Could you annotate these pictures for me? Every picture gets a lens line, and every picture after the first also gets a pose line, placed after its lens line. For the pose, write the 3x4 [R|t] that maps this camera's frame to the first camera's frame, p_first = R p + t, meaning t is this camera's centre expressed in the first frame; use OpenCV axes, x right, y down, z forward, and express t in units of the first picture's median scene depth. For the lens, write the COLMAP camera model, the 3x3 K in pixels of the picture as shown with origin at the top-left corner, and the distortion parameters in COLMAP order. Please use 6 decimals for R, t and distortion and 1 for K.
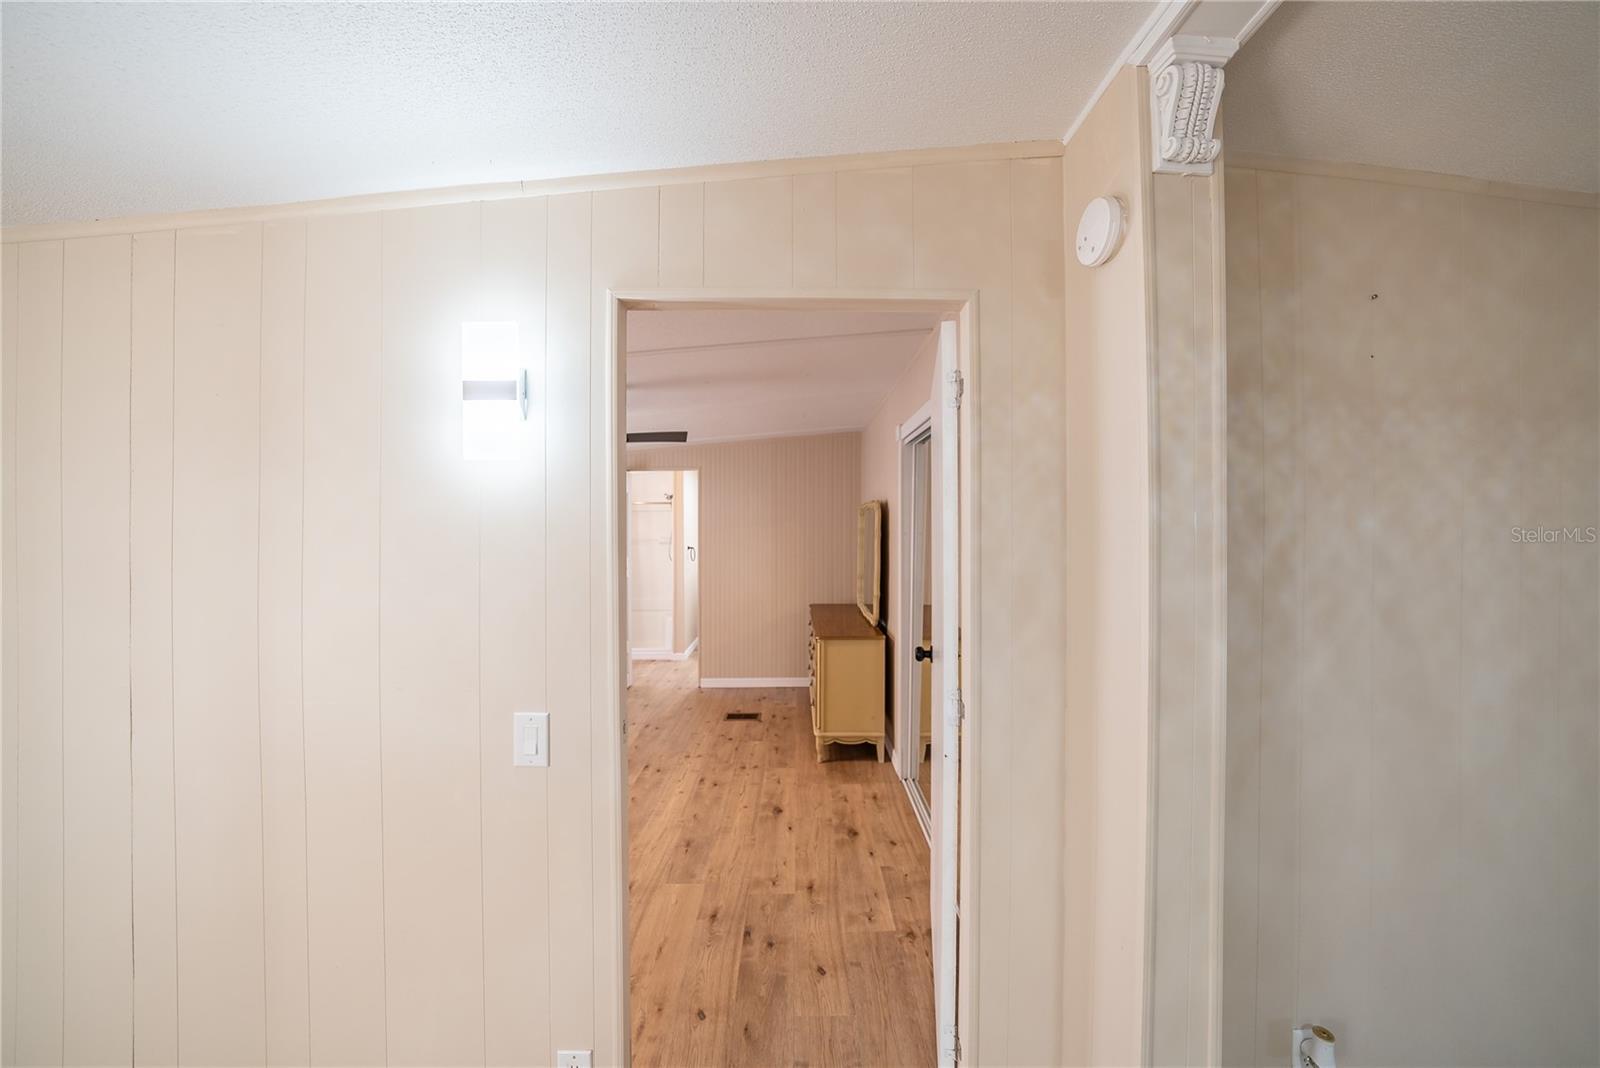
lens RADIAL K [[561.1, 0, 805.9], [0, 561.1, 525.0], [0, 0, 1]] dist [-0.027599, 0.004323]
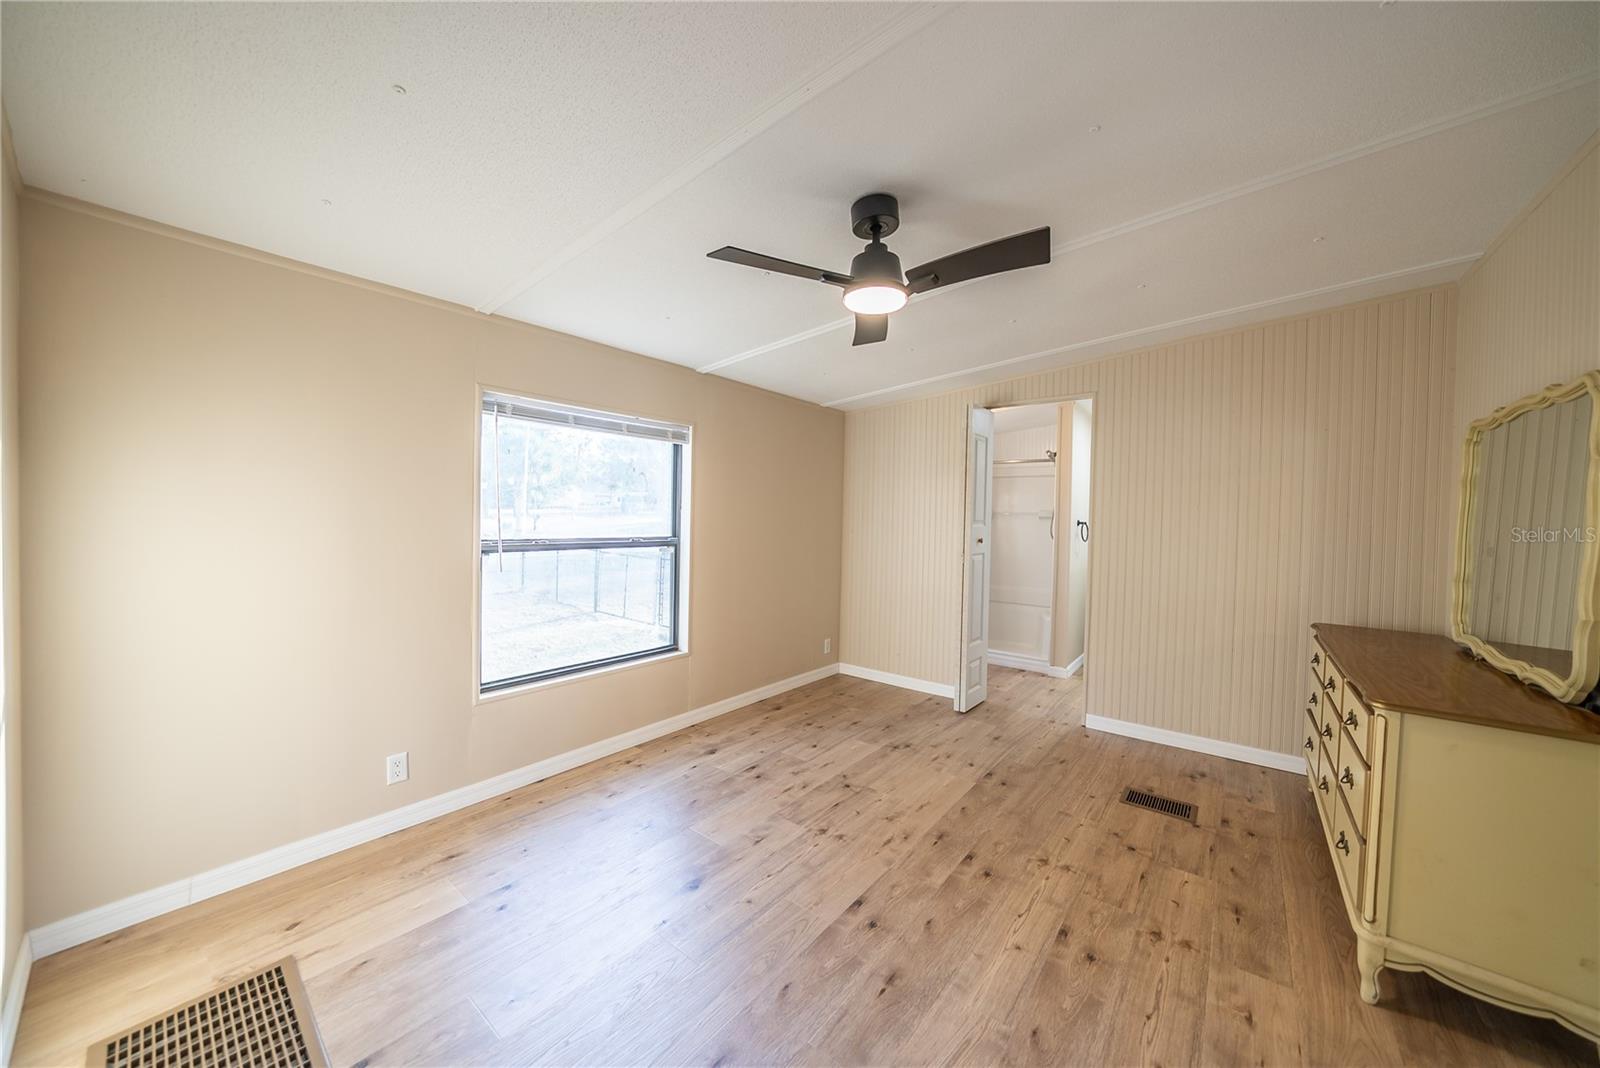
lens RADIAL K [[561.1, 0, 801.5], [0, 561.1, 526.2], [0, 0, 1]] dist [-0.027599, 0.004323]
pose [[0.772245, 0.026177, -0.634785, -0.049501], [-0.016753, 0.999642, 0.020842, 0.060138], [0.635104, -0.005460, 0.772407, 0.374691]]
